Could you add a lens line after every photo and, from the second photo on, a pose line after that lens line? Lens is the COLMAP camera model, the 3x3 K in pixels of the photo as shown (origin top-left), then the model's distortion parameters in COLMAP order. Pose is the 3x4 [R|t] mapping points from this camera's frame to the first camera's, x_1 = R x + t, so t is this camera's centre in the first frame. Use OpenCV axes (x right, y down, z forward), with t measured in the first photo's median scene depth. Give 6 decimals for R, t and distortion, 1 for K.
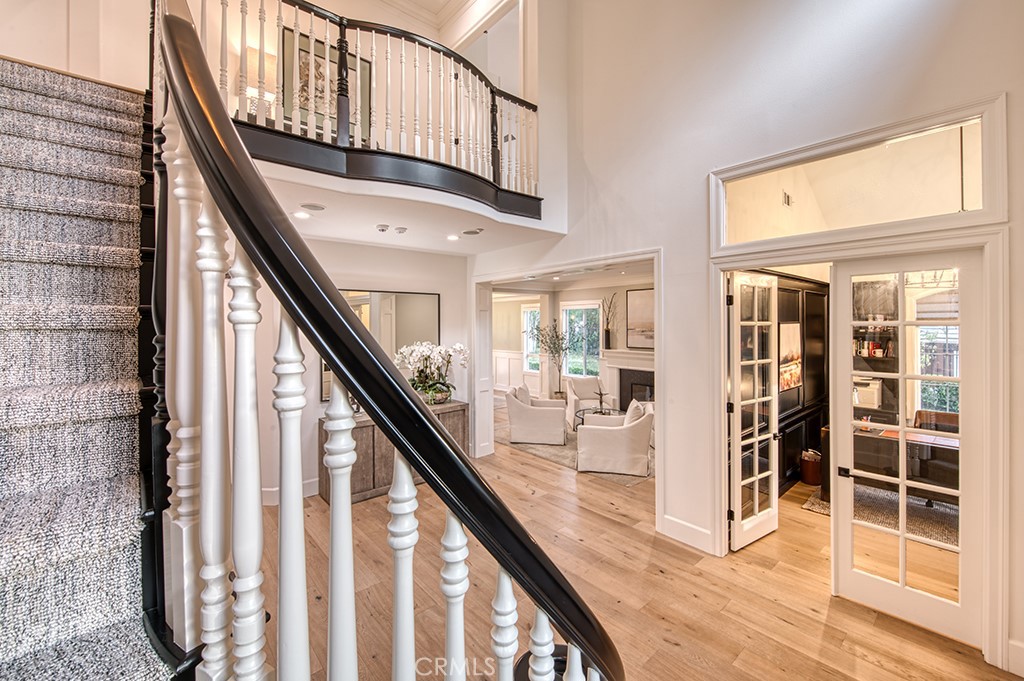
lens RADIAL K [[418.1, 0, 513.0], [0, 418.1, 320.1], [0, 0, 1]] dist [-0.021186, 0.000889]
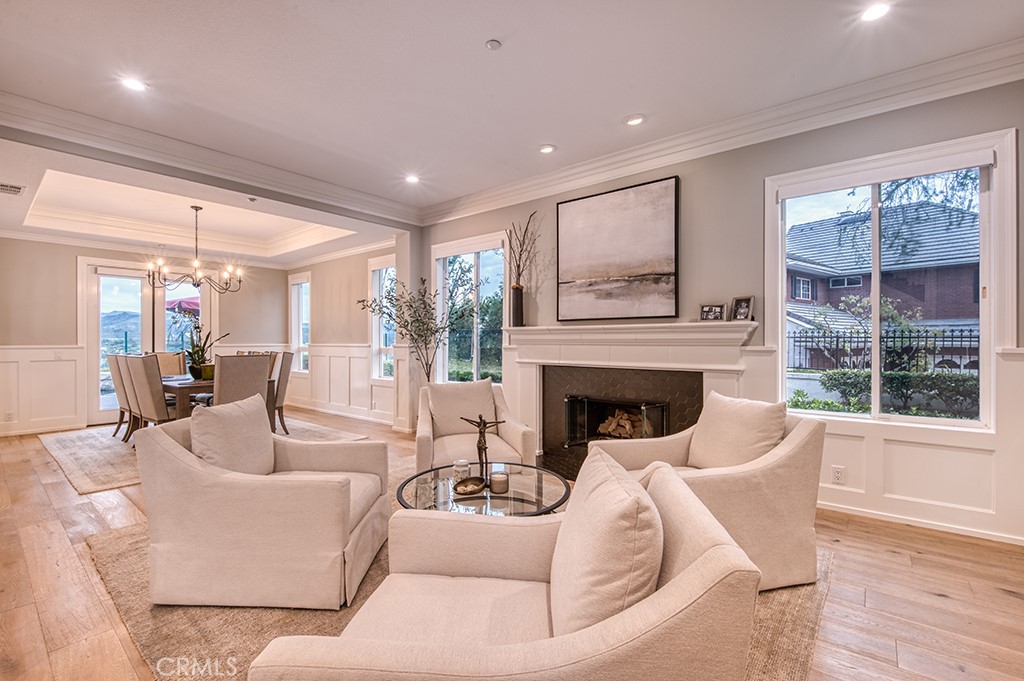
lens RADIAL K [[444.0, 0, 514.8], [0, 444.0, 338.3], [0, 0, 1]] dist [-0.001146, -0.000033]
pose [[0.979805, -0.001218, 0.199950, 0.121610], [-0.000877, 0.999946, 0.010389, 0.080485], [-0.199952, -0.010355, 0.979751, 0.504521]]
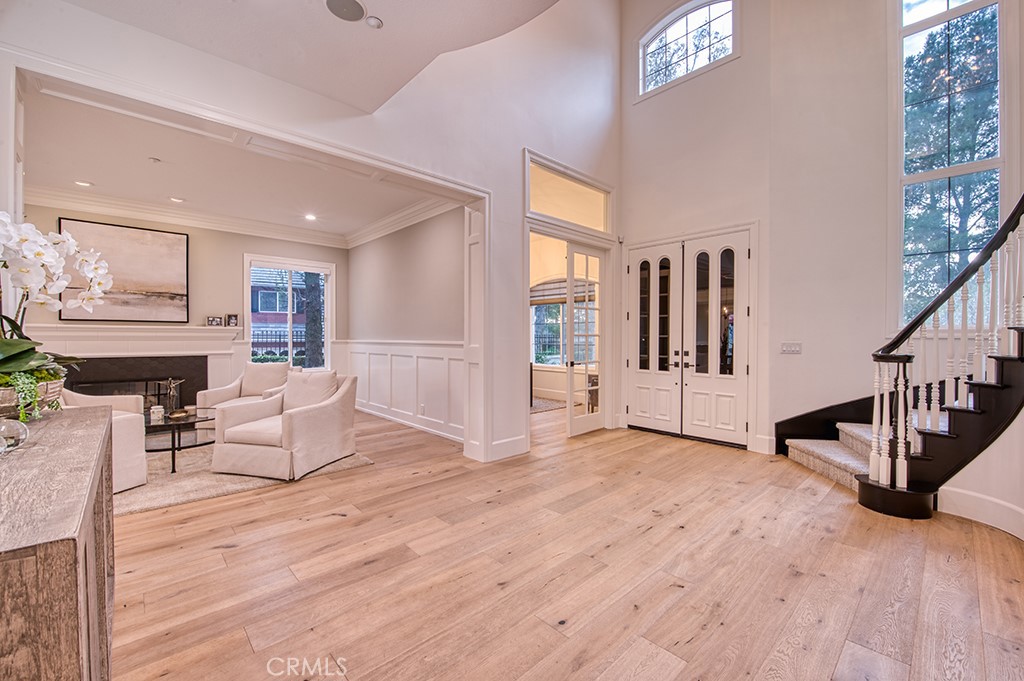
lens RADIAL K [[418.1, 0, 511.8], [0, 418.1, 341.8], [0, 0, 1]] dist [-0.021186, 0.000889]
pose [[-0.043495, -0.003207, 0.999048, -0.298255], [-0.011270, 0.999933, 0.002719, 0.086757], [-0.998990, -0.011141, -0.043529, 0.419771]]
